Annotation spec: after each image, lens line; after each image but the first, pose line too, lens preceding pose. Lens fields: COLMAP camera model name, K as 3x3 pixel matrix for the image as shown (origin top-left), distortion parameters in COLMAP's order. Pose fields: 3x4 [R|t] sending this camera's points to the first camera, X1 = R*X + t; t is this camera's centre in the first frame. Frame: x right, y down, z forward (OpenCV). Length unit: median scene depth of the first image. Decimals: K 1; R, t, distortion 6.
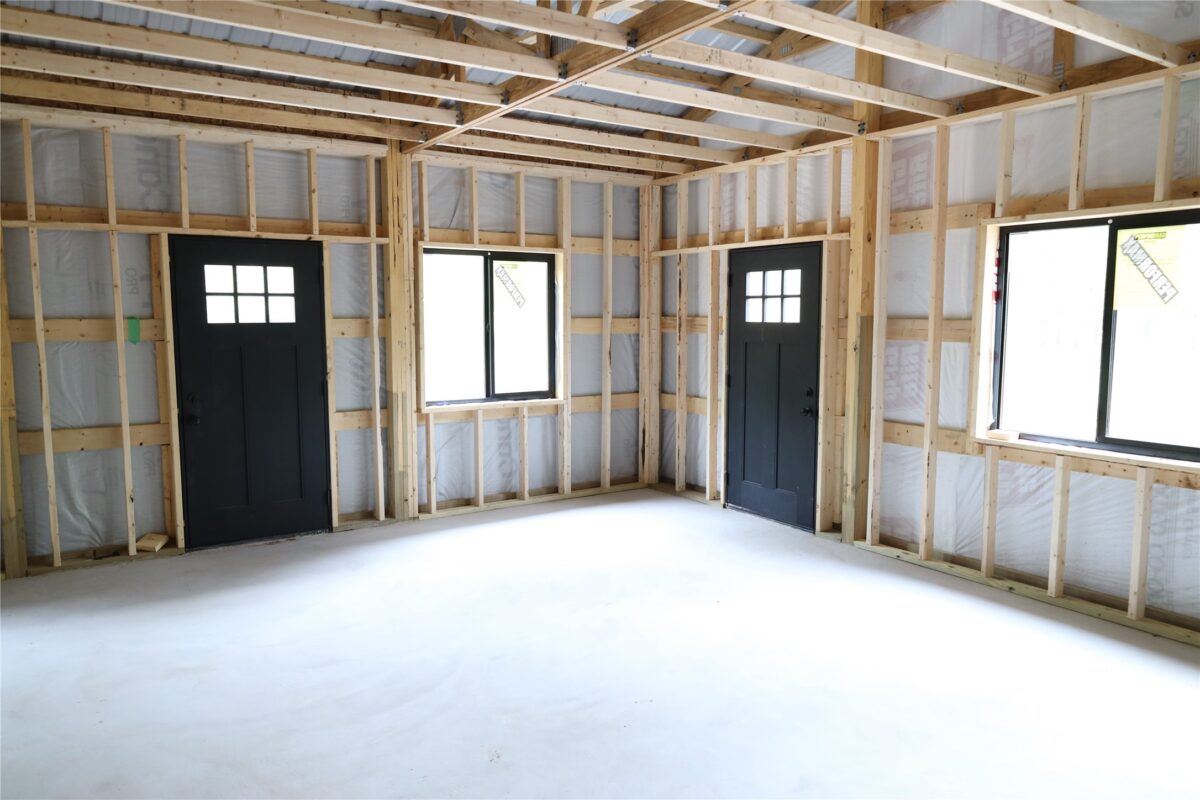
lens RADIAL K [[829.7, 0, 598.1], [0, 829.7, 405.3], [0, 0, 1]] dist [-0.001277, -0.000595]
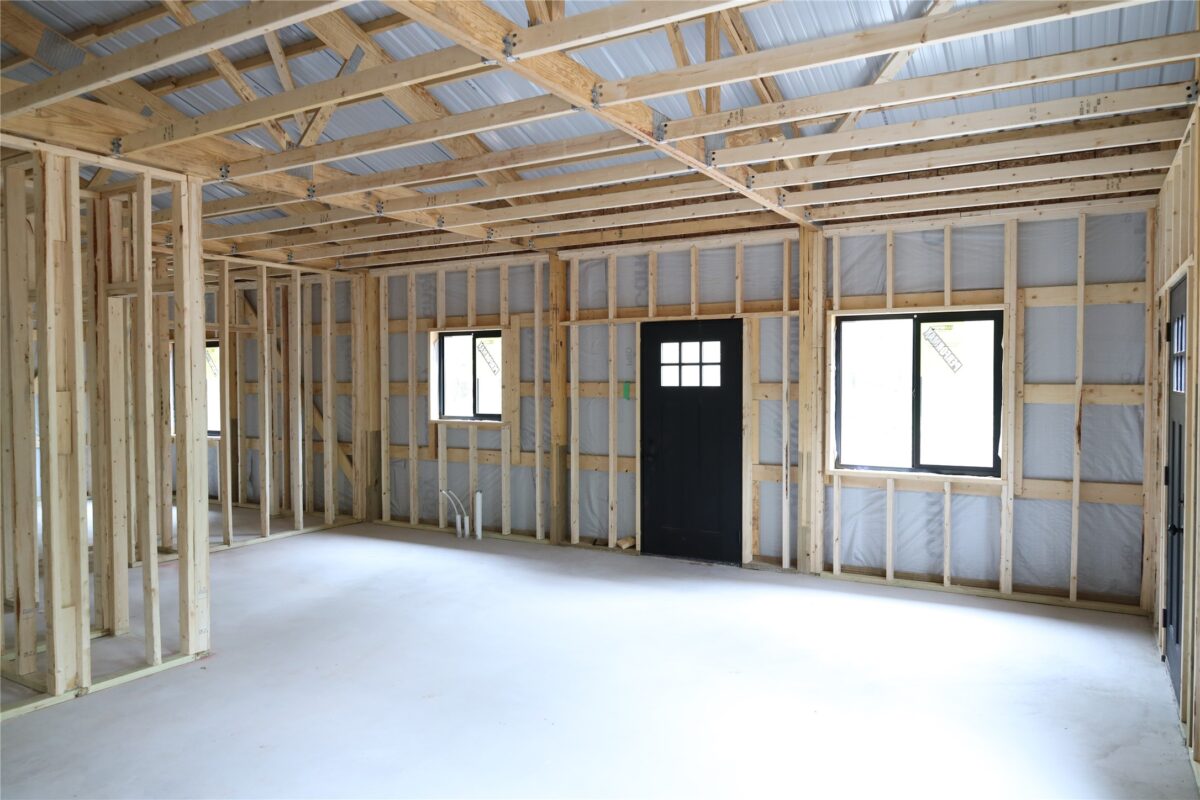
lens RADIAL K [[829.7, 0, 597.4], [0, 829.7, 404.7], [0, 0, 1]] dist [-0.001277, -0.000595]
pose [[0.438983, 0.029313, -0.898017, 0.613001], [-0.096219, 0.995254, -0.014548, -0.035750], [0.893329, 0.092793, 0.439720, 0.288827]]
